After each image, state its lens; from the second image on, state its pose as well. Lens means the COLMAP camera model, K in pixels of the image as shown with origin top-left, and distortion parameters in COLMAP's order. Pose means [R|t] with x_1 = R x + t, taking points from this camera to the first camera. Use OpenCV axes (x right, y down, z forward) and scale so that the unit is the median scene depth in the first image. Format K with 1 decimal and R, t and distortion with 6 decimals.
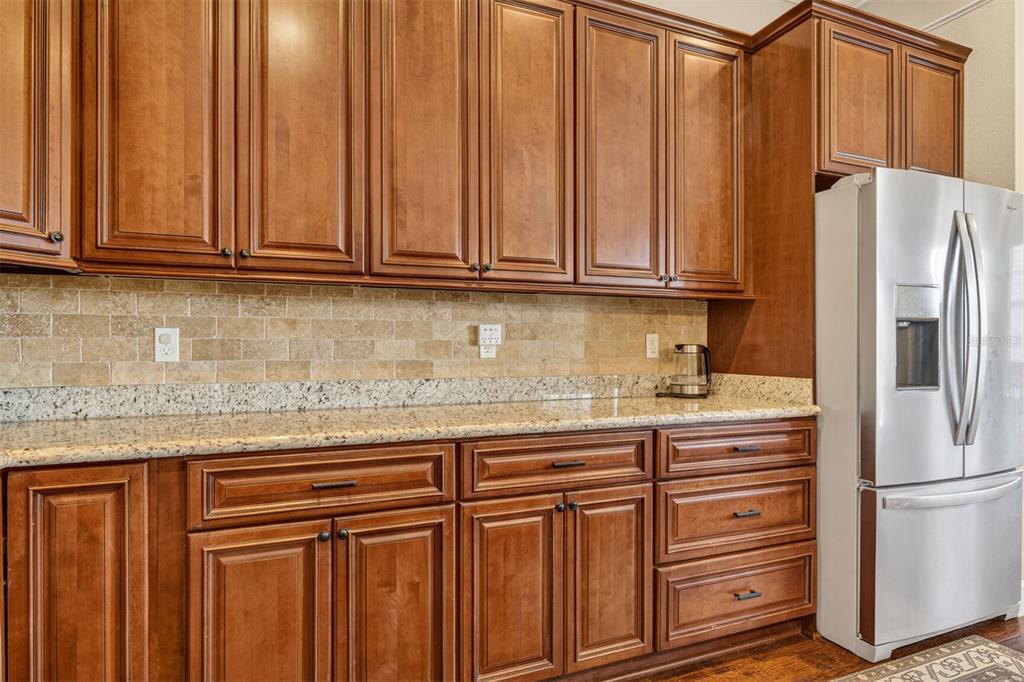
lens RADIAL K [[575.1, 0, 514.7], [0, 575.1, 344.3], [0, 0, 1]] dist [0.003309, -0.002554]
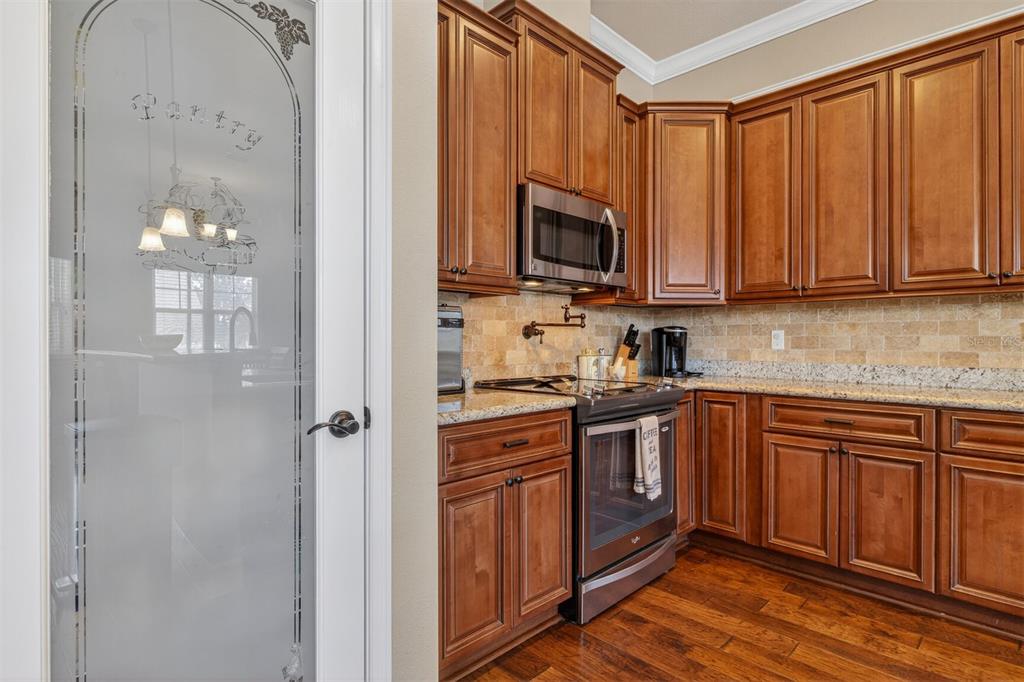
lens RADIAL K [[513.5, 0, 523.1], [0, 513.5, 341.1], [0, 0, 1]] dist [-0.002277, 0.000451]
pose [[0.381128, 0.001062, -0.924522, 0.616539], [-0.000510, 0.999999, 0.000939, 0.004347], [0.924522, 0.000113, 0.381128, -0.373518]]
